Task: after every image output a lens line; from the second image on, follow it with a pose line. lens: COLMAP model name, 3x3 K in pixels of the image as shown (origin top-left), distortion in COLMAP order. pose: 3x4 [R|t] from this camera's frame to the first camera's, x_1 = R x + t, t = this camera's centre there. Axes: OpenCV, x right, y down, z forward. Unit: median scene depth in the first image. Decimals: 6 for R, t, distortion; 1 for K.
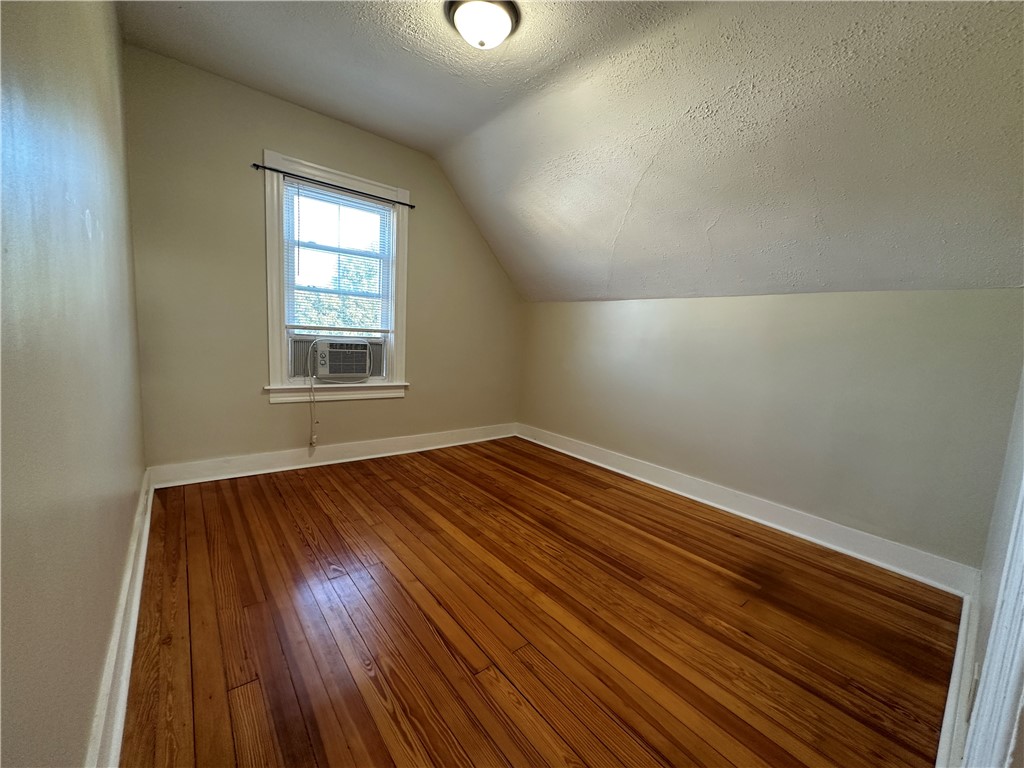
lens RADIAL K [[408.6, 0, 512.1], [0, 408.6, 384.0], [0, 0, 1]] dist [-0.002353, -0.000025]
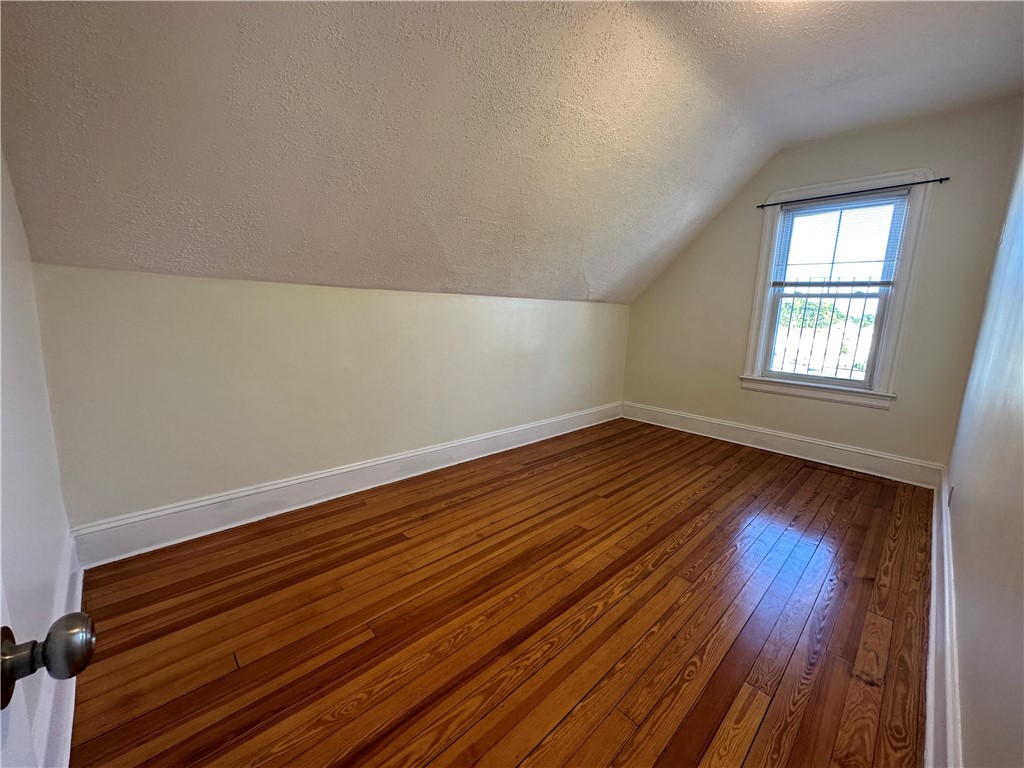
lens RADIAL K [[408.6, 0, 510.3], [0, 408.6, 385.6], [0, 0, 1]] dist [-0.002353, -0.000025]
pose [[0.088570, 0.112555, -0.989690, 0.614921], [-0.142644, 0.984787, 0.099231, 0.014754], [0.985803, 0.132384, 0.103278, 0.139071]]
